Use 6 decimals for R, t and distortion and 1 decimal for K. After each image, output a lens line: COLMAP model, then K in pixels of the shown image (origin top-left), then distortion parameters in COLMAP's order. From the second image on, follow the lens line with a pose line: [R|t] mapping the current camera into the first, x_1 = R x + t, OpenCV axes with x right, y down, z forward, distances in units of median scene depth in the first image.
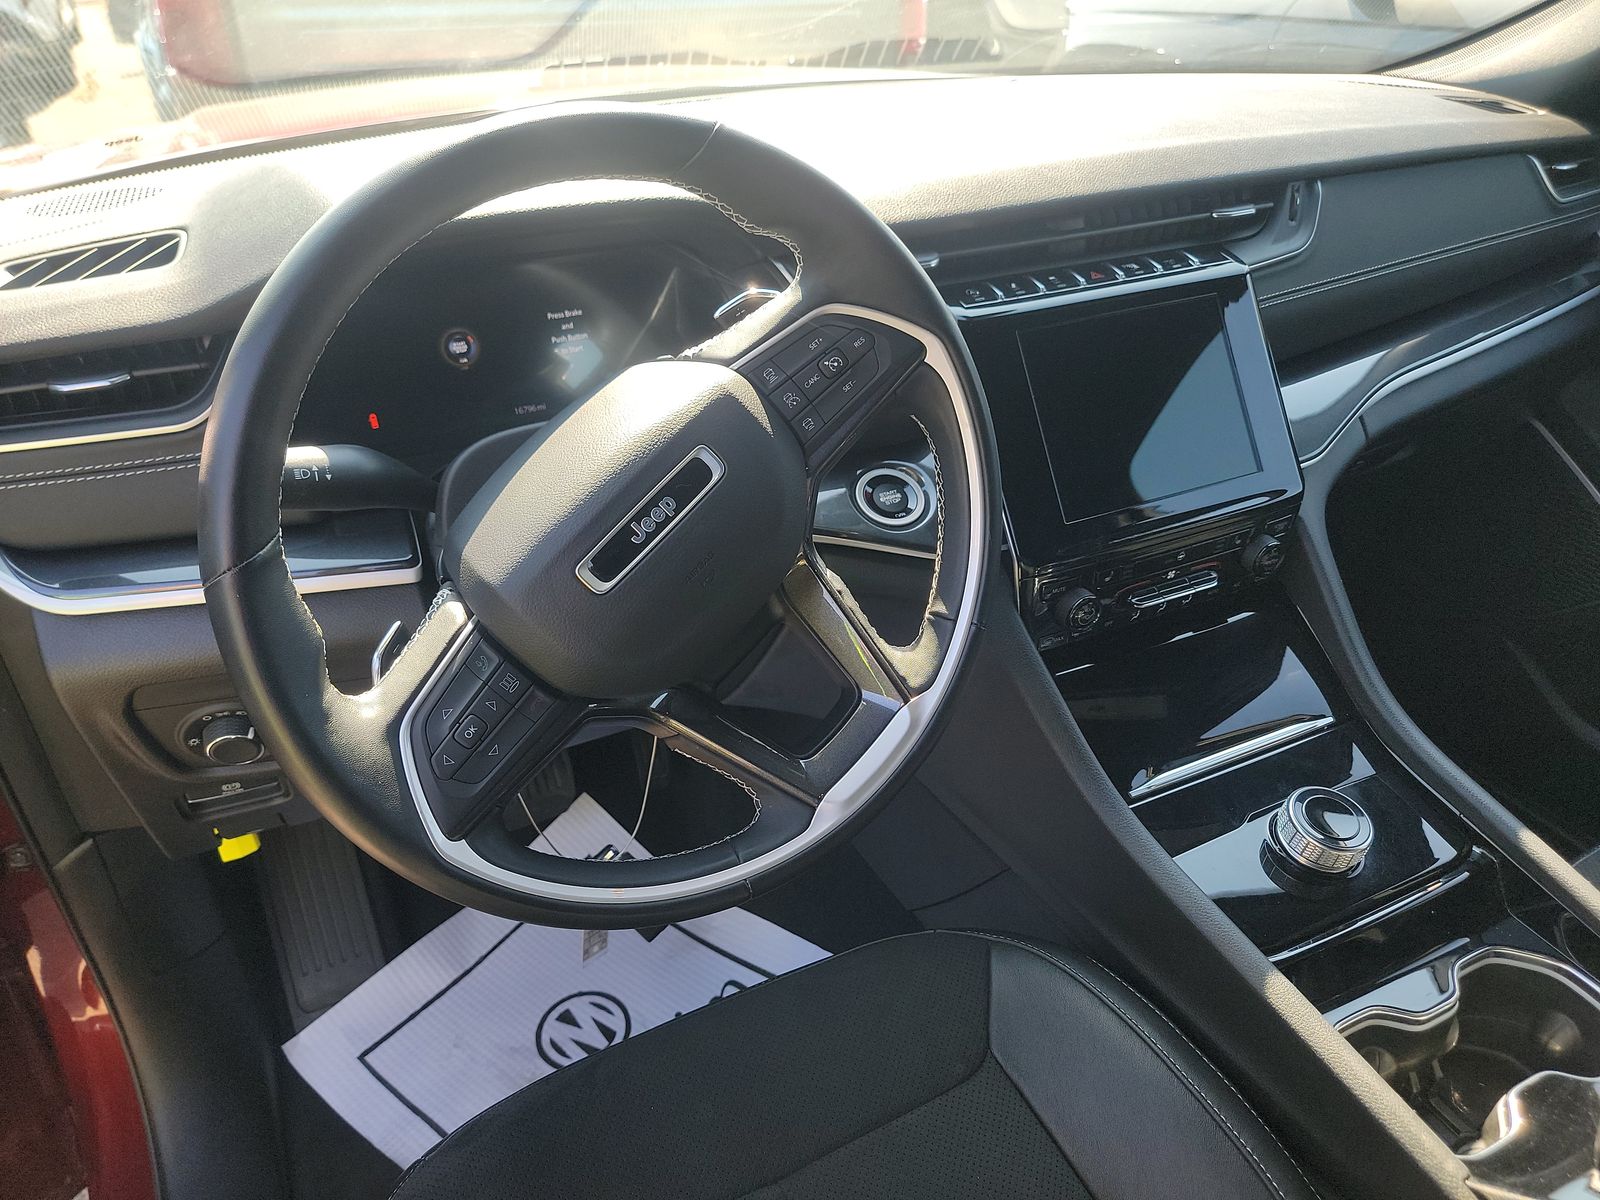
lens RADIAL K [[1114.8, 0, 813.1], [0, 1114.8, 608.2], [0, 0, 1]] dist [0.044736, -0.047027]
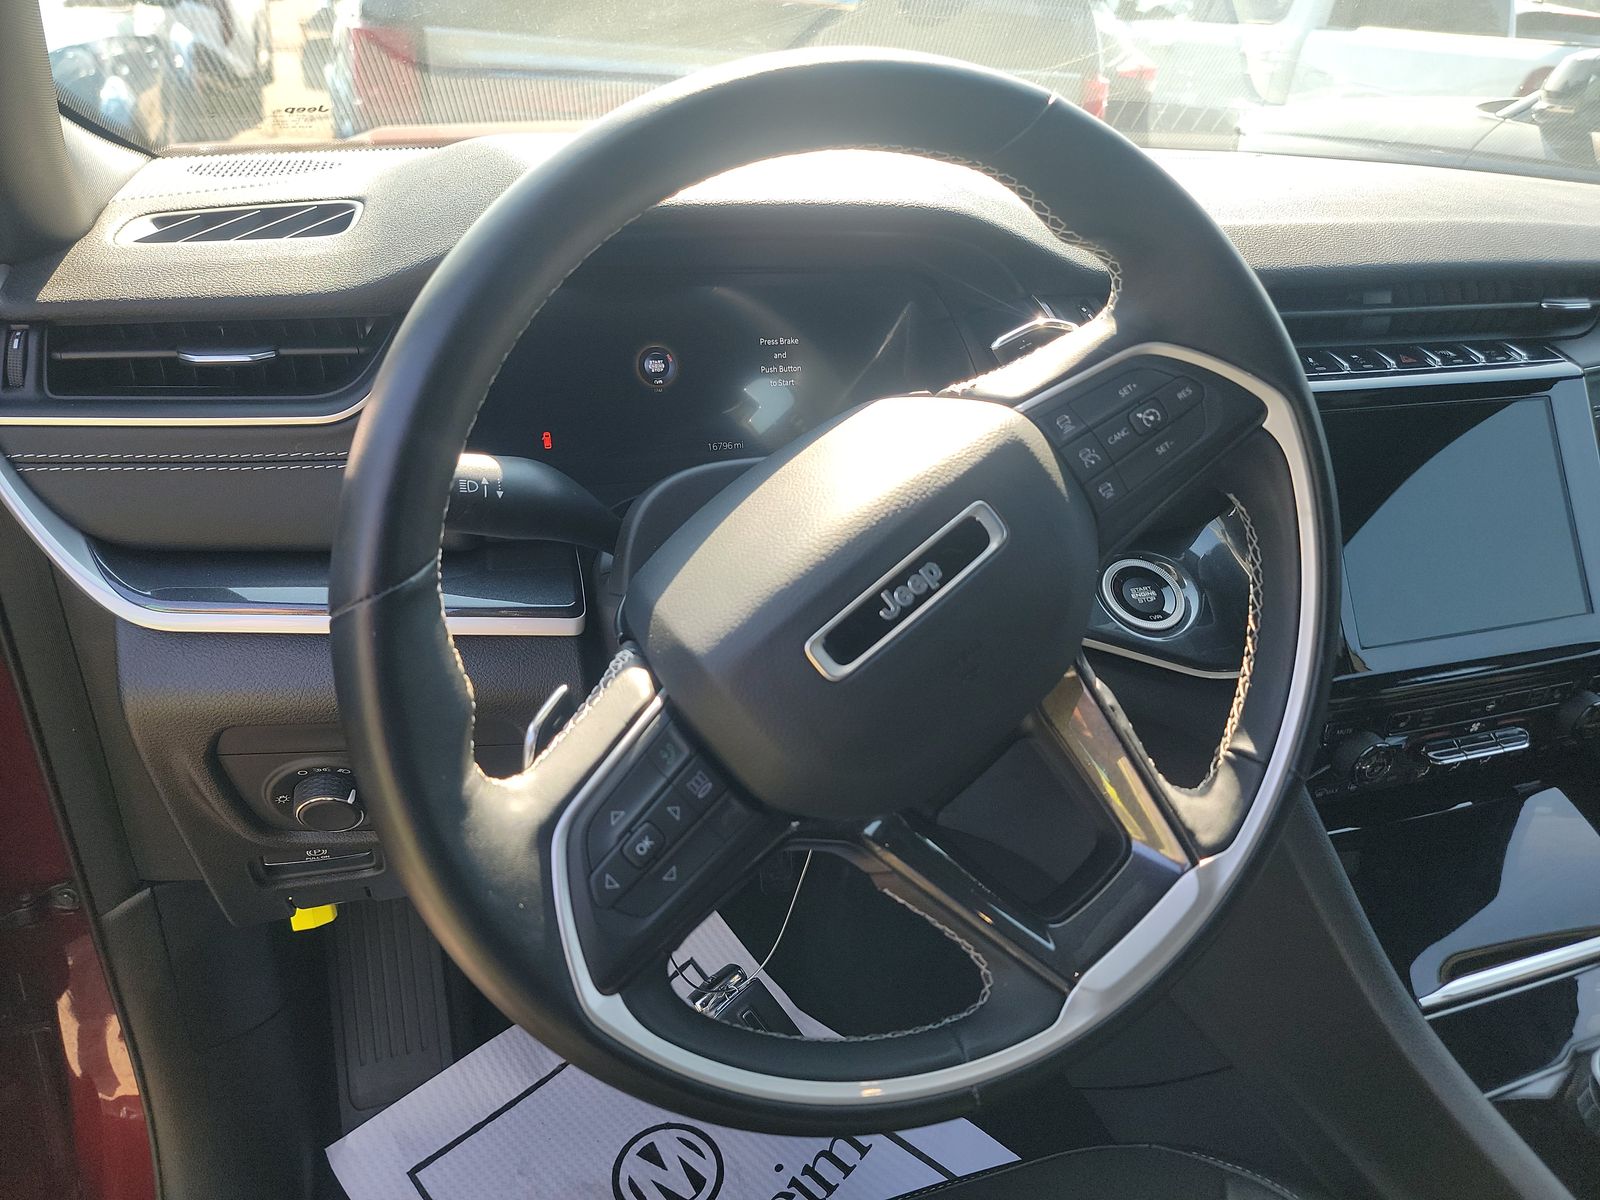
lens RADIAL K [[1114.8, 0, 851.6], [0, 1114.8, 605.5], [0, 0, 1]] dist [0.044736, -0.047027]
pose [[0.992826, 0.108278, -0.050718, -0.115797], [-0.111932, 0.990819, -0.075828, -0.005714], [0.042042, 0.080961, 0.995830, 0.195367]]
